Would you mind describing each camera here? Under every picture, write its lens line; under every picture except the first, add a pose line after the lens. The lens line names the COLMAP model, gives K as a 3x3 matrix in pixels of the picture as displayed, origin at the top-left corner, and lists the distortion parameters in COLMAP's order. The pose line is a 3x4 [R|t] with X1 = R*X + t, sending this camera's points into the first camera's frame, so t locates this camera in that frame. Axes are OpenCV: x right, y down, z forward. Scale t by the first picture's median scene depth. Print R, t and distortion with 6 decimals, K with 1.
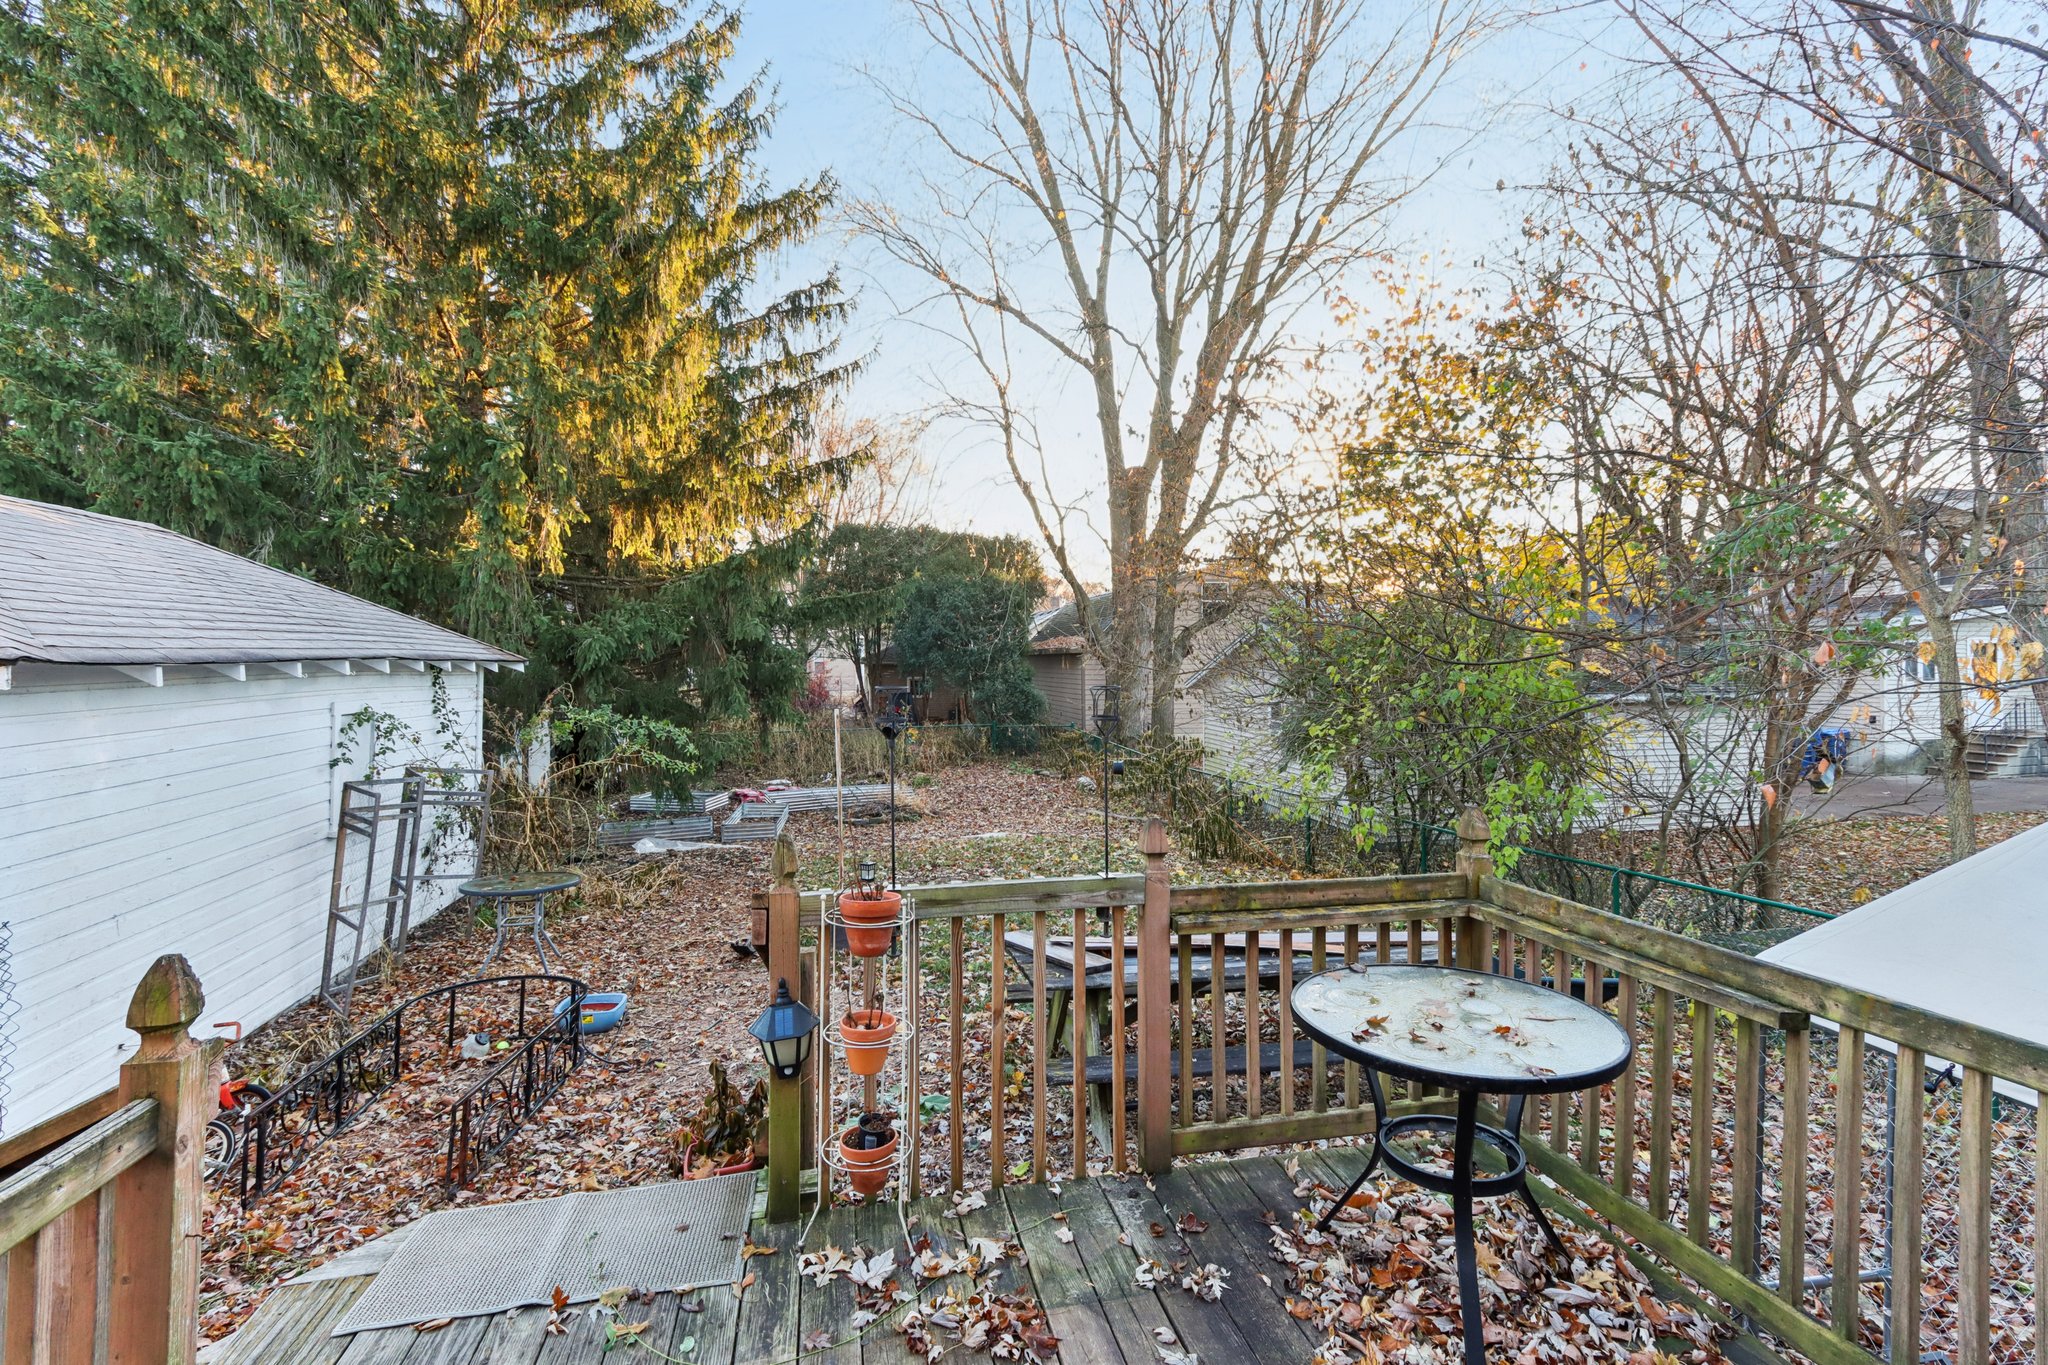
lens RADIAL K [[941.9, 0, 1024.0], [0, 941.9, 682.5], [0, 0, 1]] dist [0.013546, 0.000392]
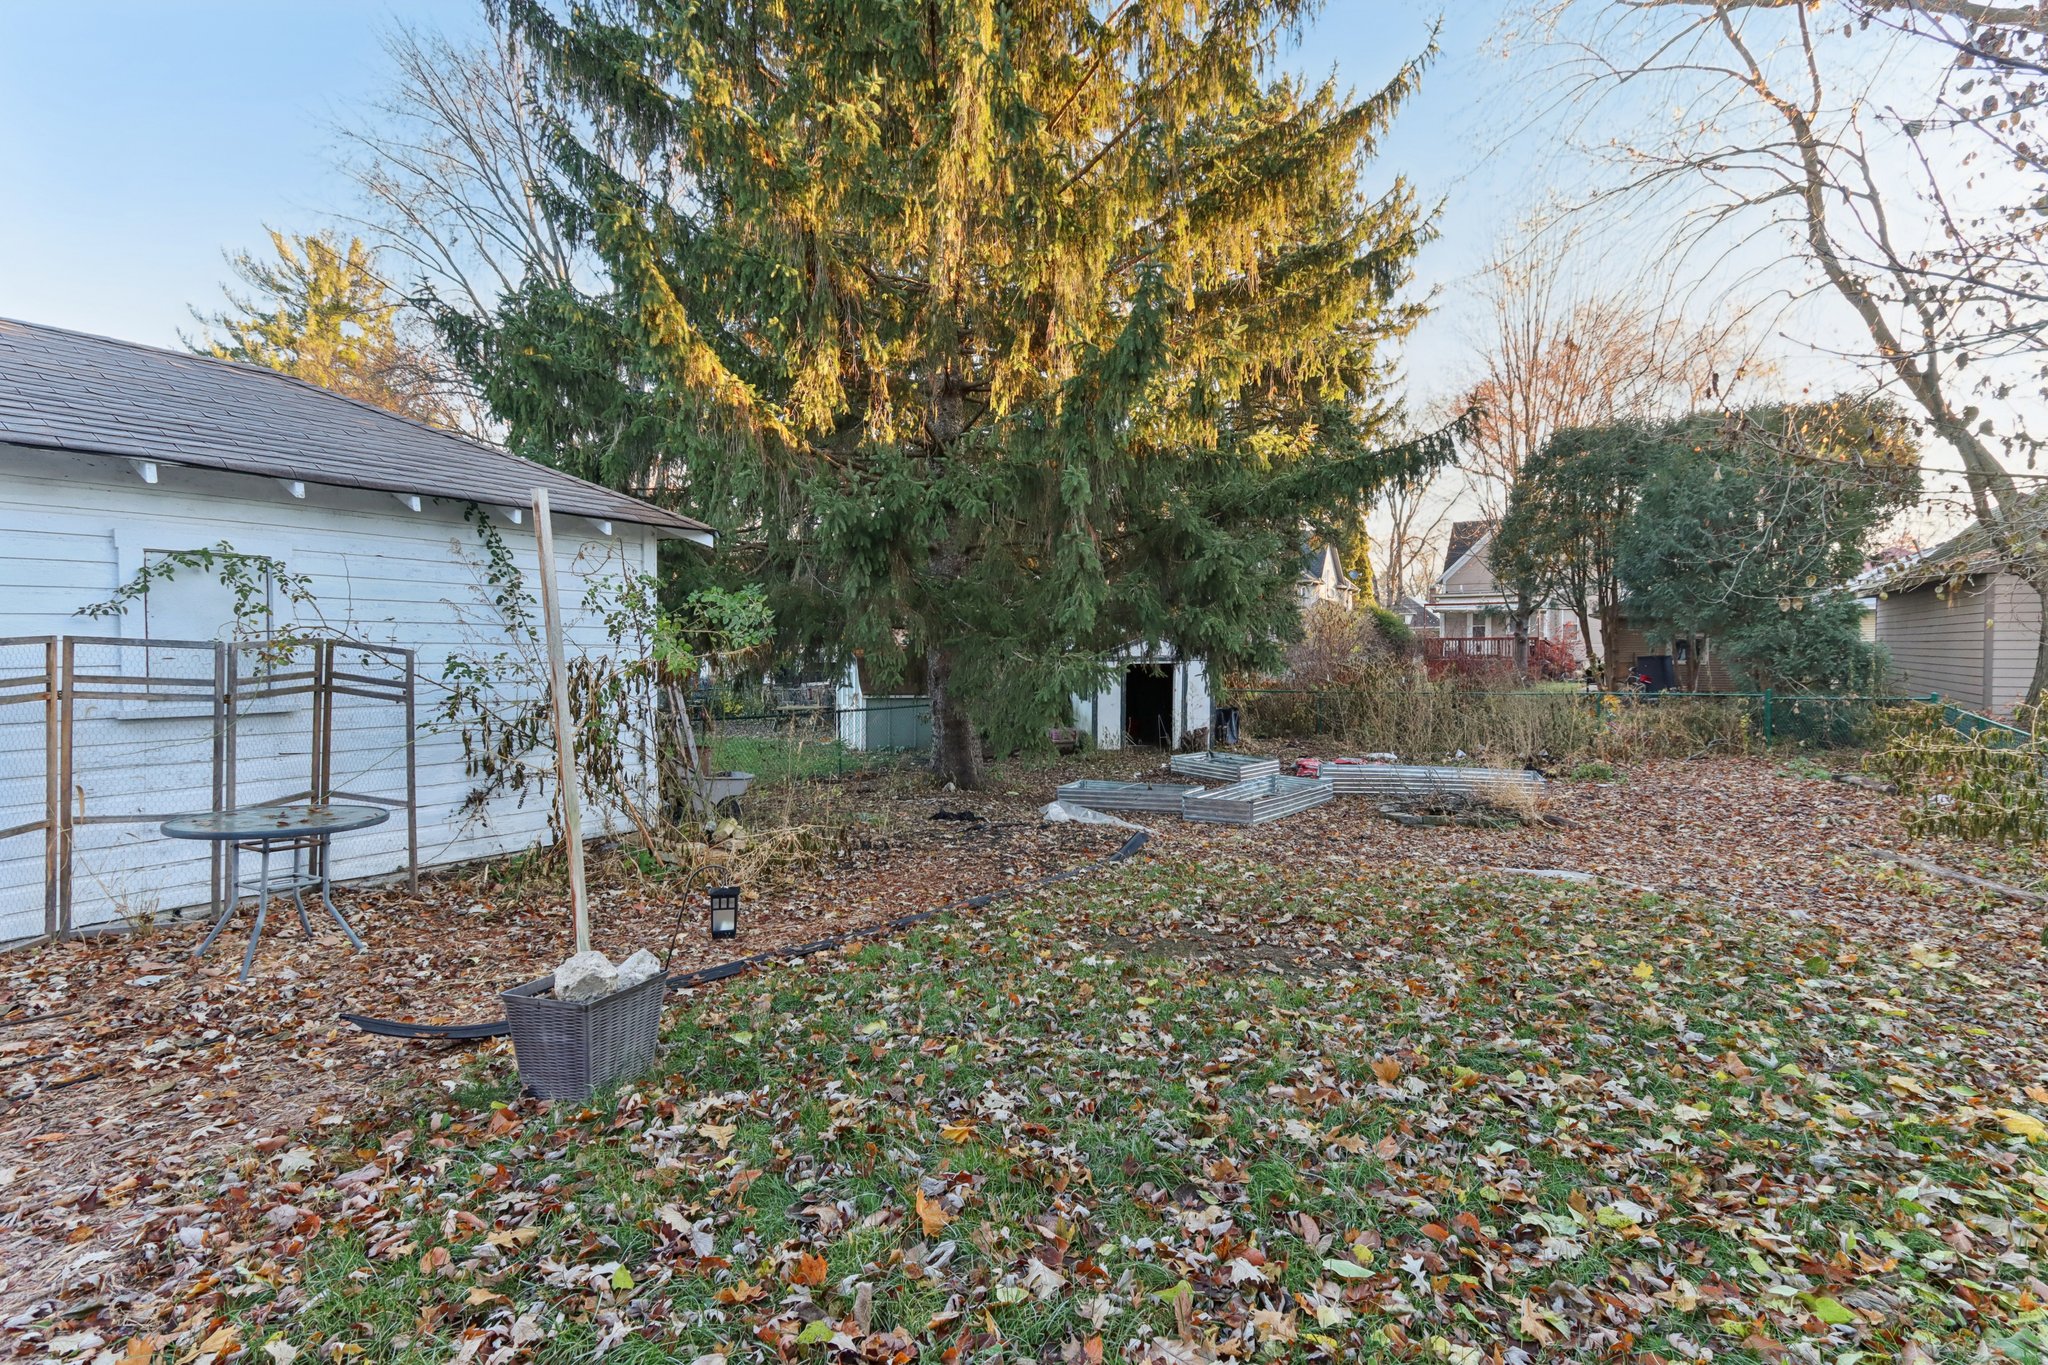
lens RADIAL K [[941.9, 0, 1024.0], [0, 941.9, 682.5], [0, 0, 1]] dist [0.013546, 0.000392]
pose [[0.711617, 0.029812, -0.701935, 0.059861], [-0.012153, 0.999472, 0.030128, 0.025093], [0.702462, -0.012908, 0.711604, 0.232396]]
